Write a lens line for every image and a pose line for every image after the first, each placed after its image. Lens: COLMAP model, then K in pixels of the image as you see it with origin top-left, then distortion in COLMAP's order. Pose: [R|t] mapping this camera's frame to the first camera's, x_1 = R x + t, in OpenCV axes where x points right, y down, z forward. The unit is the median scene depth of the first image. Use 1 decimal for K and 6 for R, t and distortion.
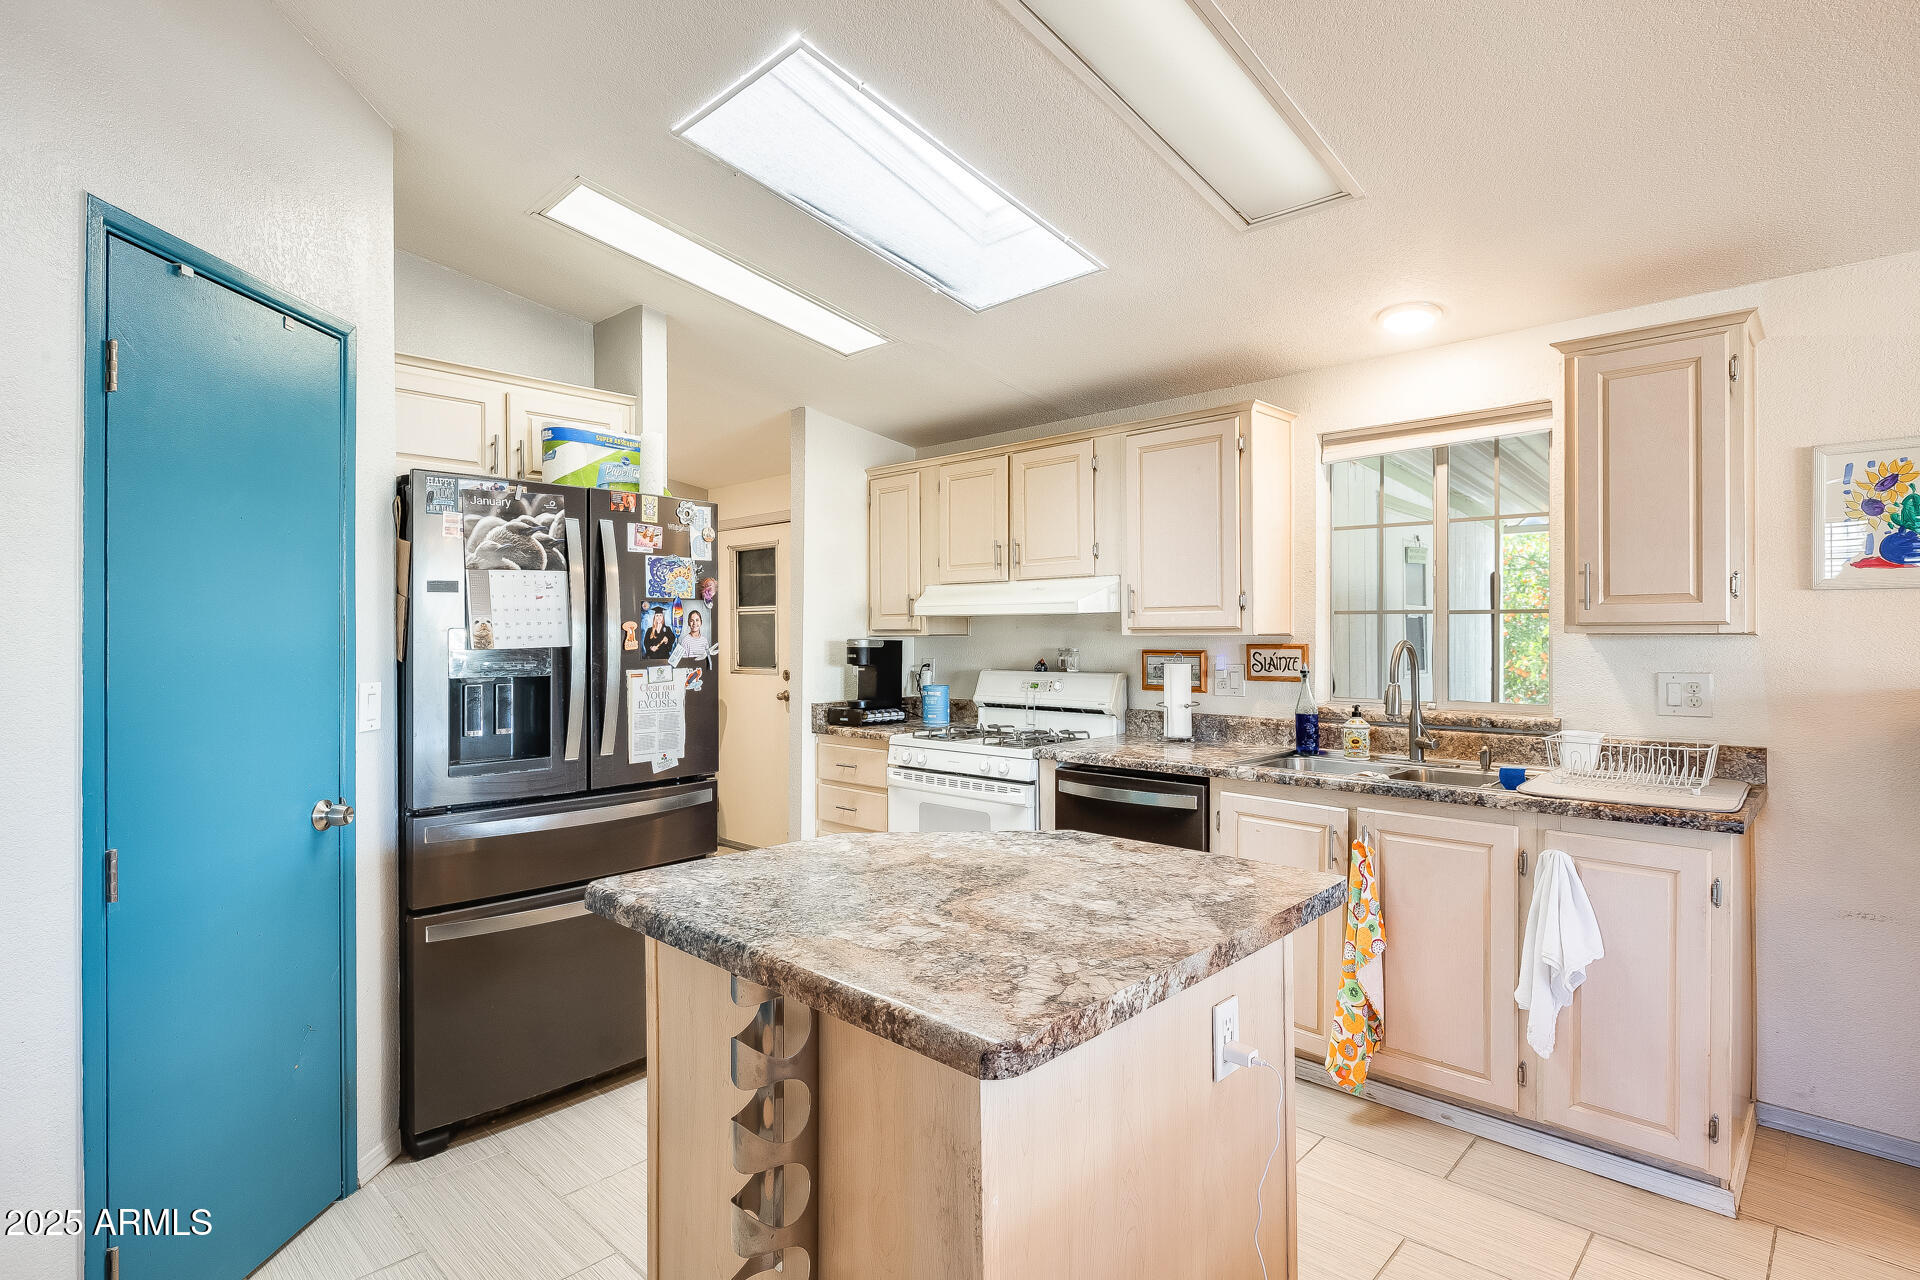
lens RADIAL K [[965.8, 0, 950.6], [0, 965.8, 631.6], [0, 0, 1]] dist [-0.000494, -0.000898]
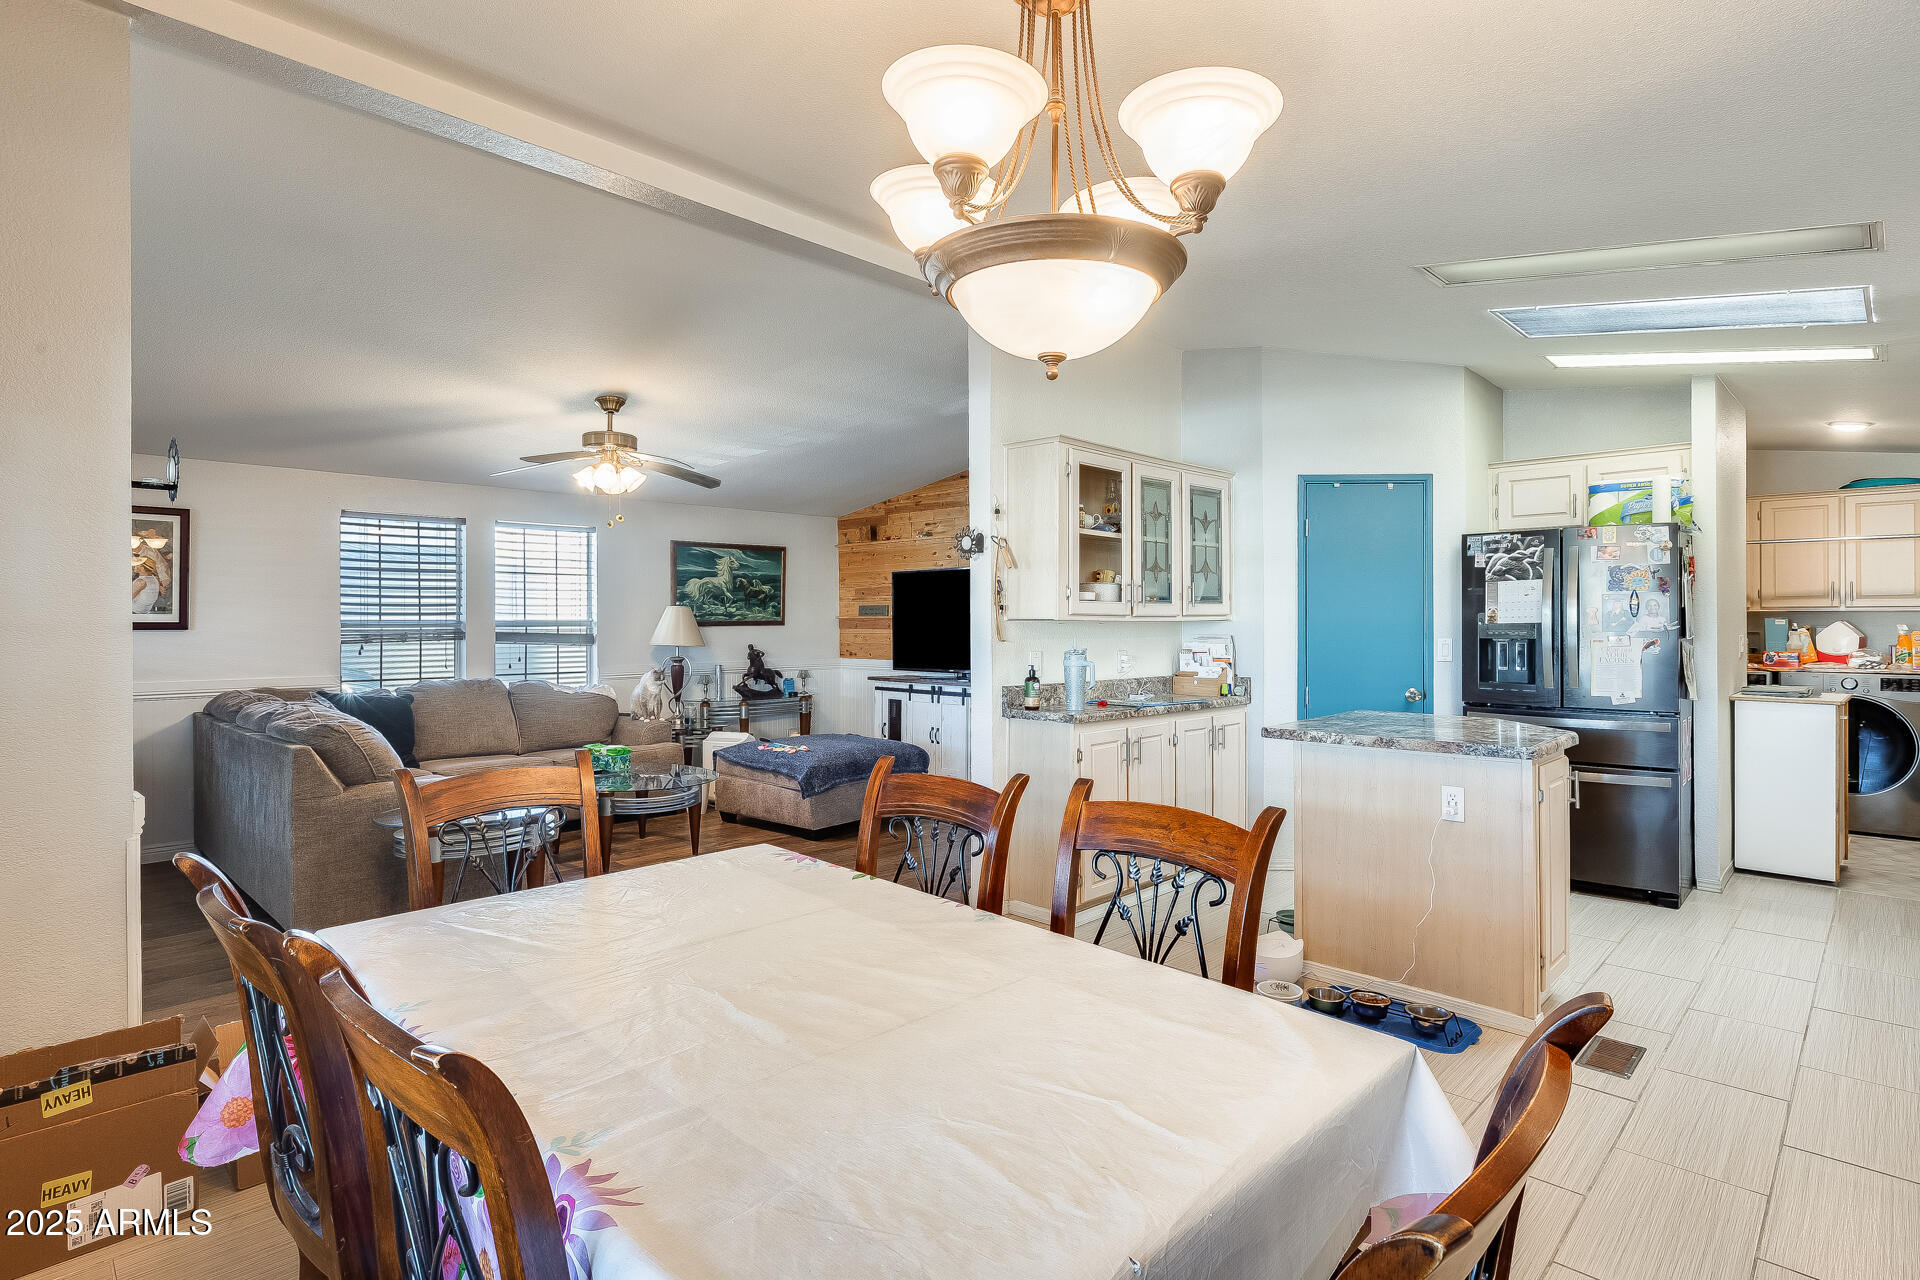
lens RADIAL K [[965.8, 0, 955.2], [0, 965.8, 616.2], [0, 0, 1]] dist [-0.000494, -0.000898]
pose [[-0.002905, 0.000273, -0.999996, 1.247446], [0.006858, 0.999976, 0.000253, -0.002928], [0.999972, -0.006857, -0.002907, -0.057286]]
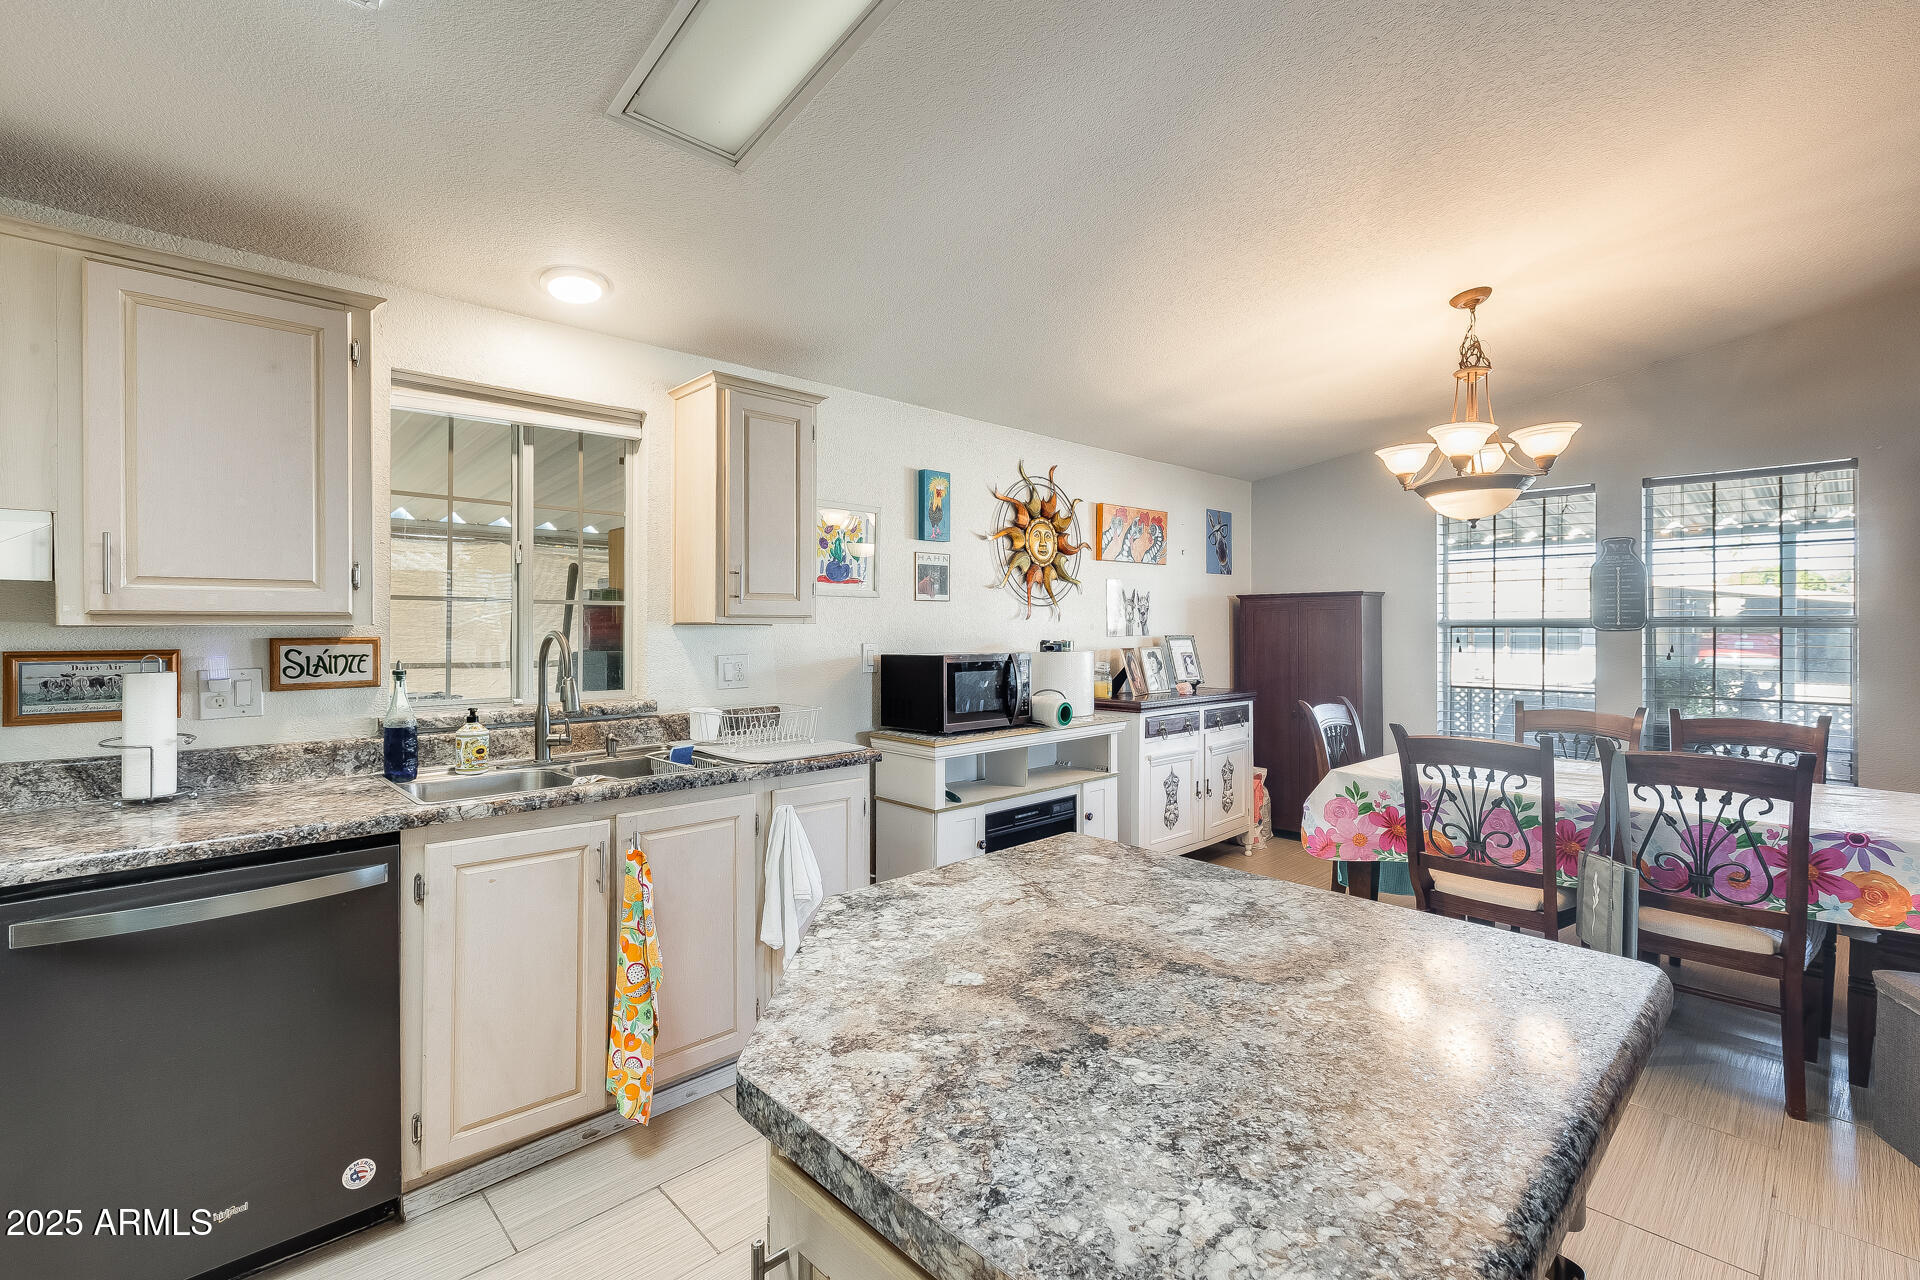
lens RADIAL K [[856.9, 0, 958.0], [0, 856.9, 626.3], [0, 0, 1]] dist [-0.004101, 0.001130]
pose [[0.043696, 0.002784, 0.999041, -0.336868], [-0.001964, 0.999994, -0.002701, 0.006546], [-0.999043, -0.001844, 0.043701, 0.598427]]
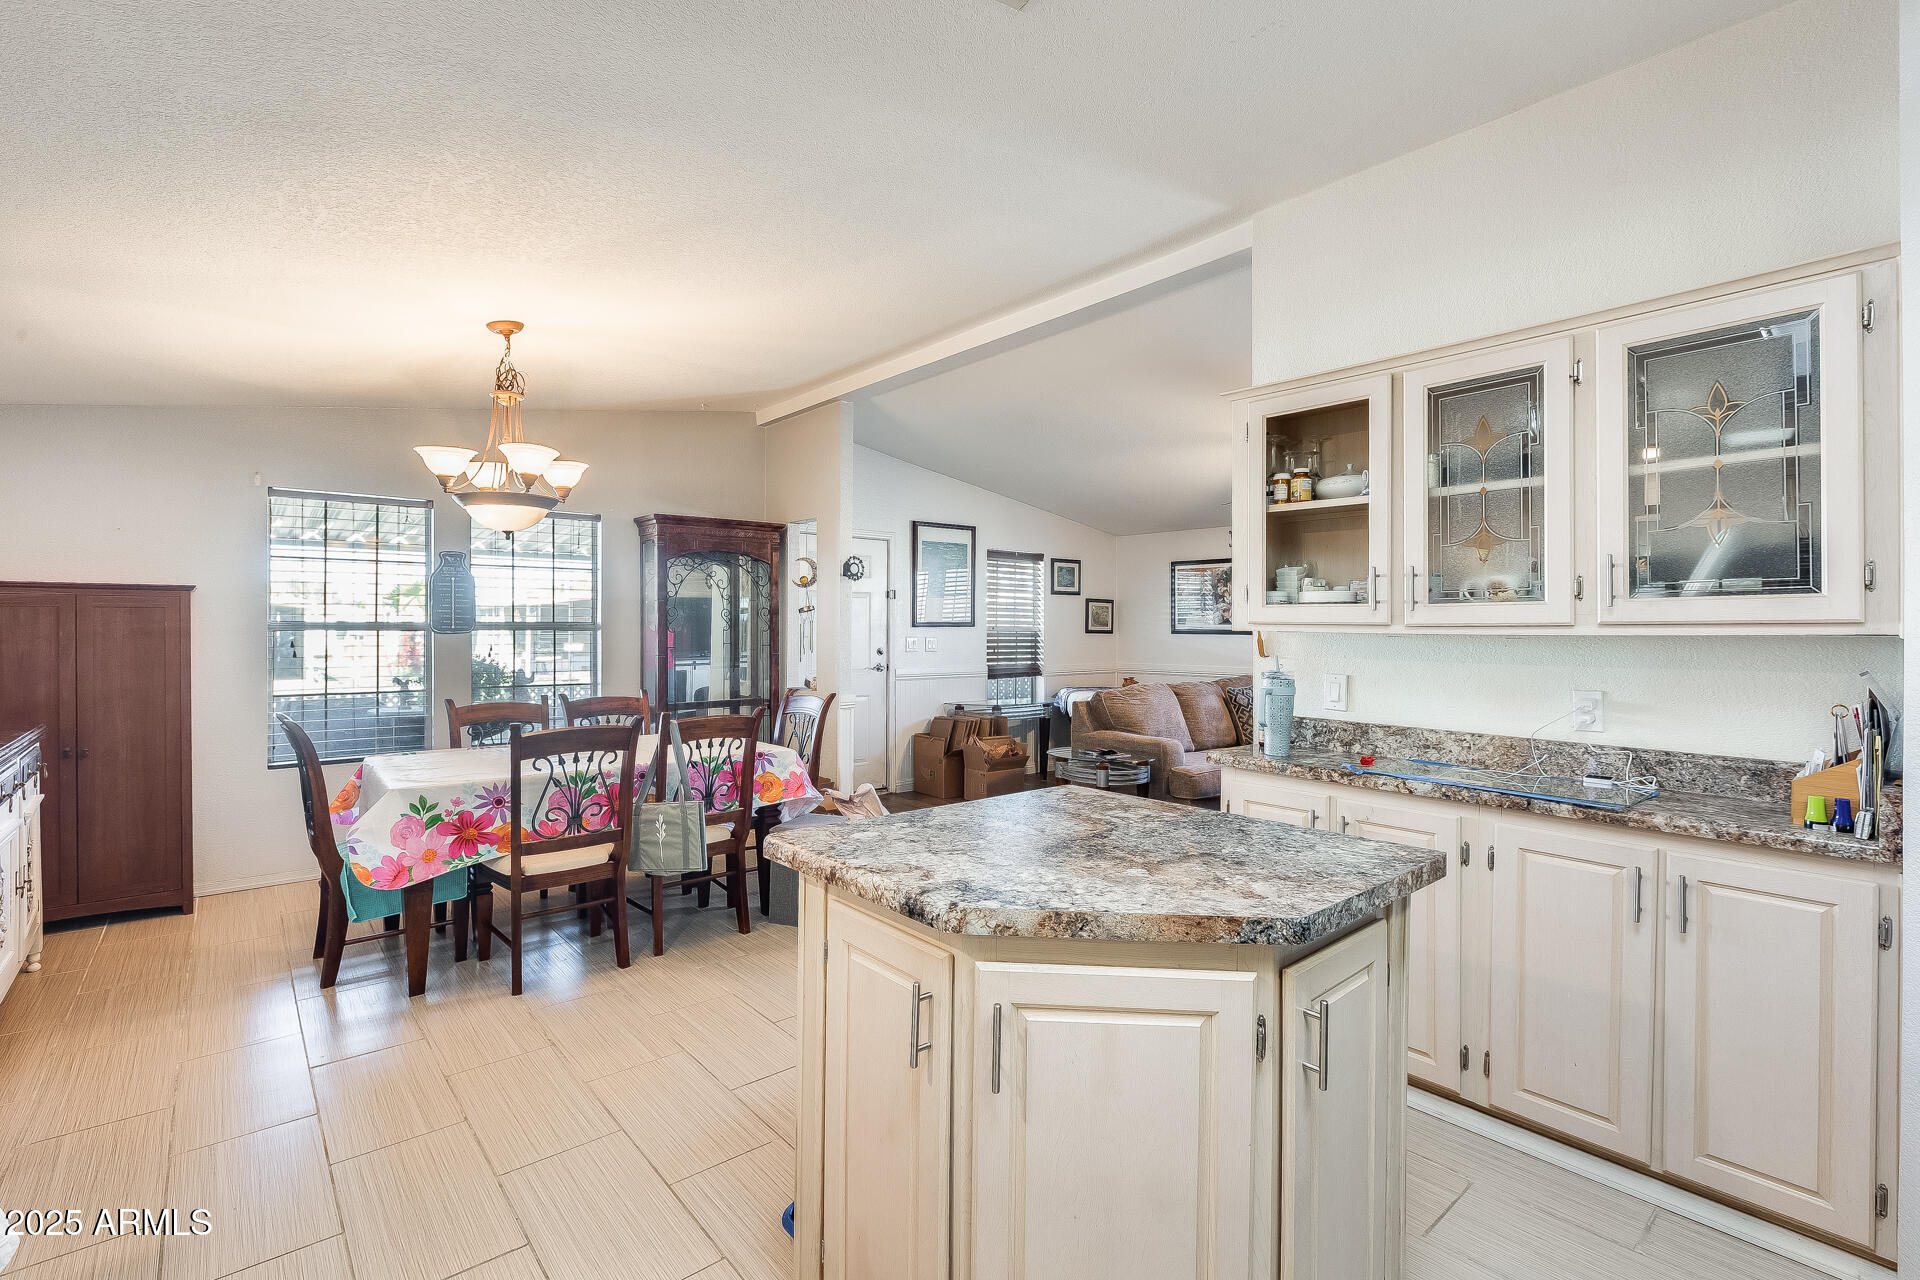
lens RADIAL K [[856.9, 0, 949.4], [0, 856.9, 627.0], [0, 0, 1]] dist [-0.004101, 0.001130]
pose [[-0.995606, 0.001349, 0.093626, 0.052902], [0.000796, 0.999982, -0.005941, 0.005772], [-0.093633, -0.005840, -0.995590, 1.100529]]
